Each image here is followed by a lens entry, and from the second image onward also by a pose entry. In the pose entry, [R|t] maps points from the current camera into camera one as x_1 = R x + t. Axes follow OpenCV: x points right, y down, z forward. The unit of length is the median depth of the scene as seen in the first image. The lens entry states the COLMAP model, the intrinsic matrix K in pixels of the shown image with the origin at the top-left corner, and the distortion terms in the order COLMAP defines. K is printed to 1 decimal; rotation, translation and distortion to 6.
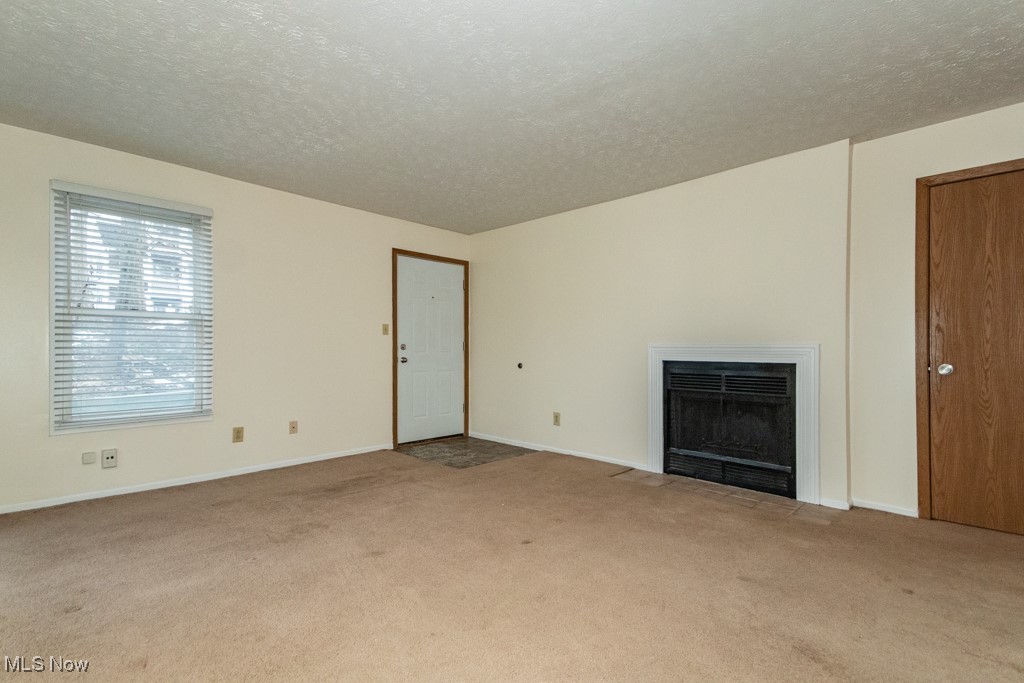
lens RADIAL K [[478.7, 0, 510.9], [0, 478.7, 352.5], [0, 0, 1]] dist [0.069883, -0.029087]
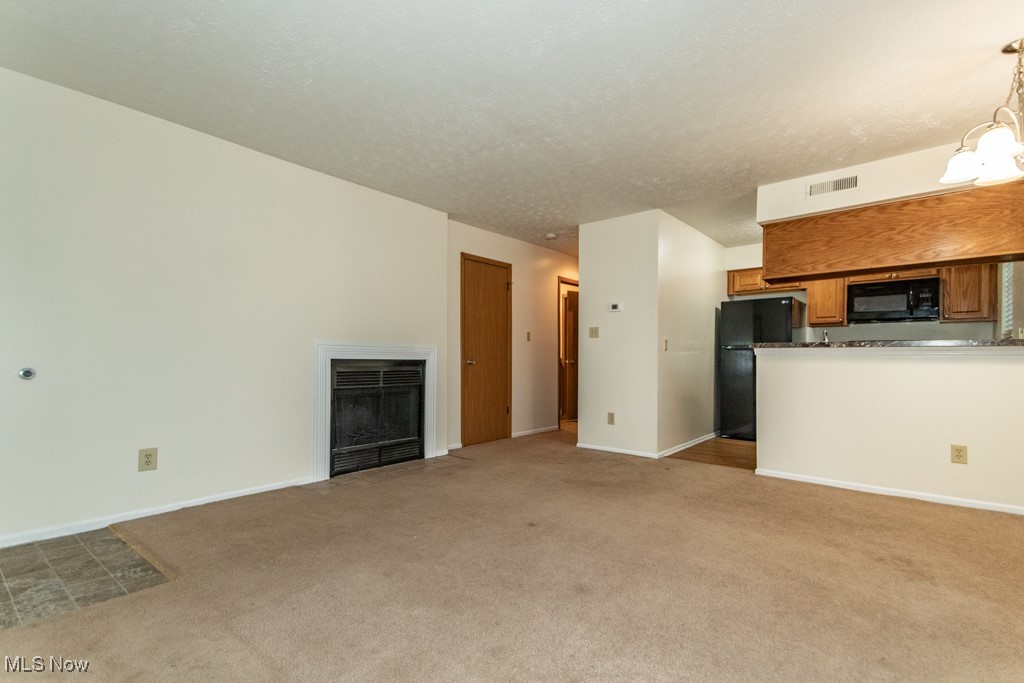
lens RADIAL K [[478.7, 0, 510.9], [0, 478.7, 352.5], [0, 0, 1]] dist [0.069883, -0.029087]
pose [[-0.066252, 0.009282, 0.997760, -0.706422], [-0.004622, 0.999943, -0.009609, 0.012625], [-0.997792, -0.005248, -0.066205, 0.765322]]
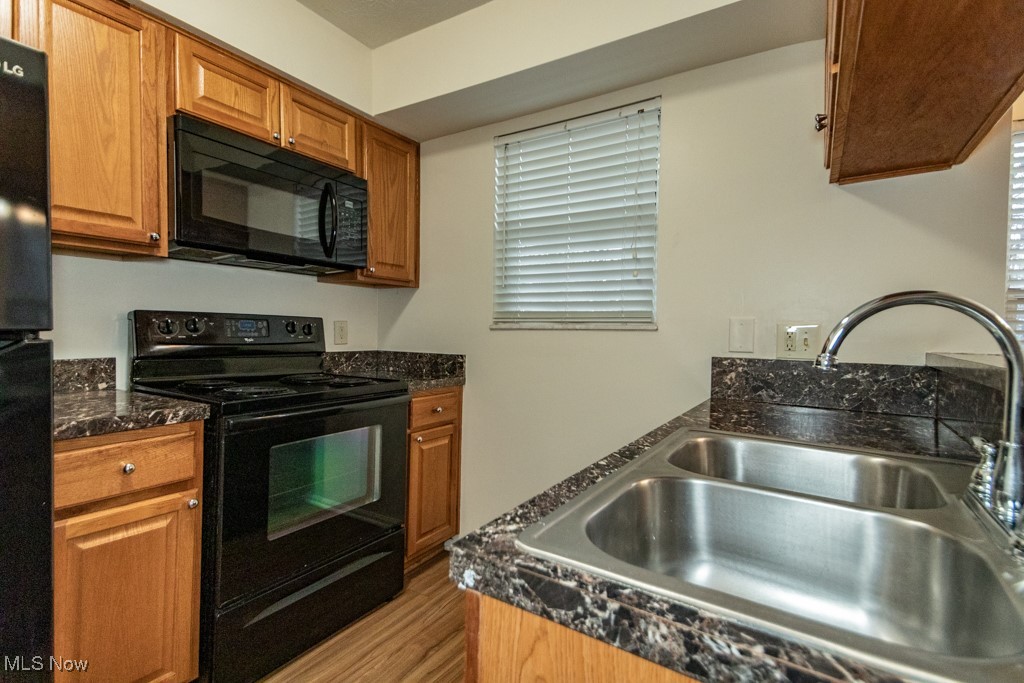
lens RADIAL K [[479.6, 0, 514.8], [0, 479.6, 339.7], [0, 0, 1]] dist [0.073831, -0.033386]
pose [[-0.976965, -0.014885, -0.212881, 0.502059], [-0.021391, 0.999371, 0.028288, -0.035100], [0.212326, 0.032190, -0.976669, 0.145872]]
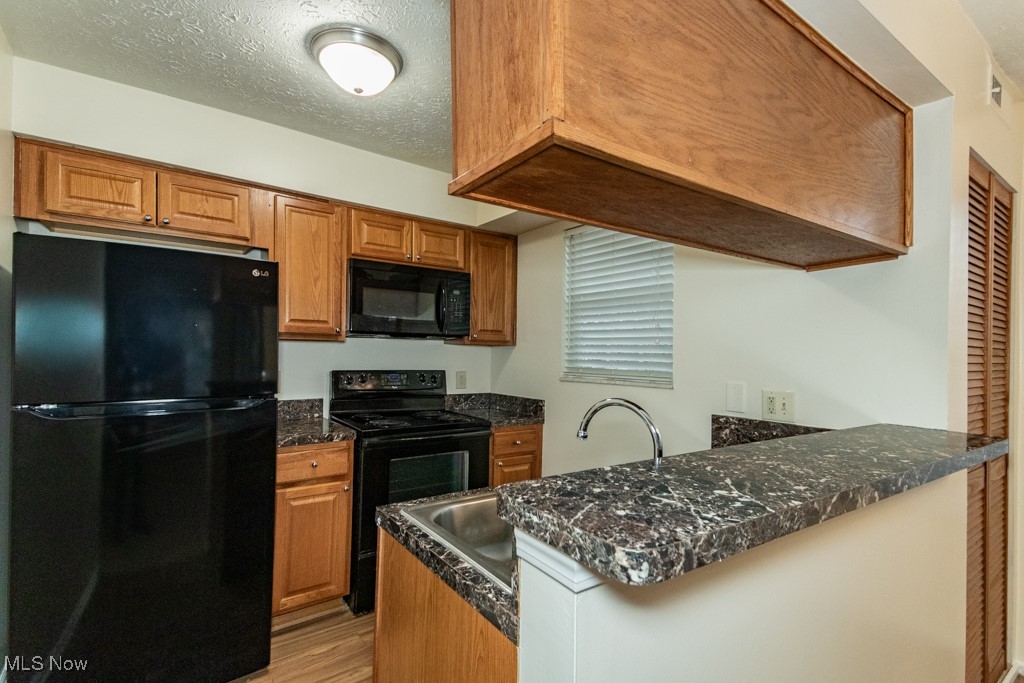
lens RADIAL K [[478.7, 0, 510.9], [0, 478.7, 352.5], [0, 0, 1]] dist [0.069883, -0.029087]
pose [[-0.983844, -0.018331, 0.178085, 0.338799], [-0.017700, 0.999830, 0.005130, -0.079682], [-0.178149, 0.001895, -0.984002, 0.315839]]
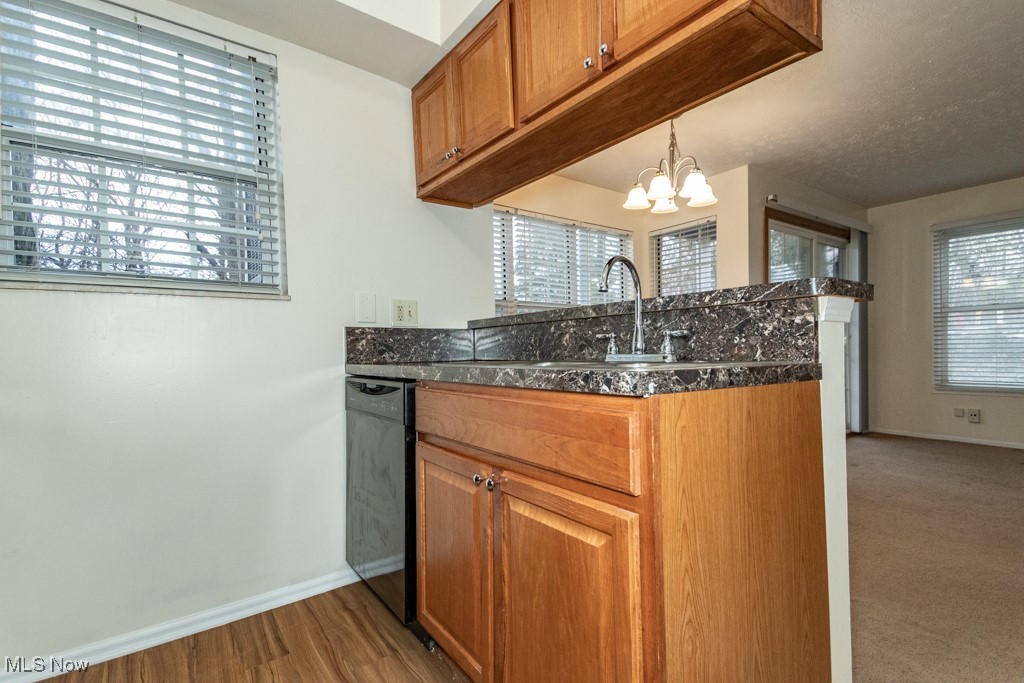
lens RADIAL K [[474.0, 0, 512.8], [0, 474.0, 347.4], [0, 0, 1]] dist [0.037107, -0.000323]
pose [[-0.173774, -0.005148, -0.984772, 0.692245], [0.011467, 0.999908, -0.007250, 0.019837], [0.984719, -0.012553, -0.173699, -0.011579]]
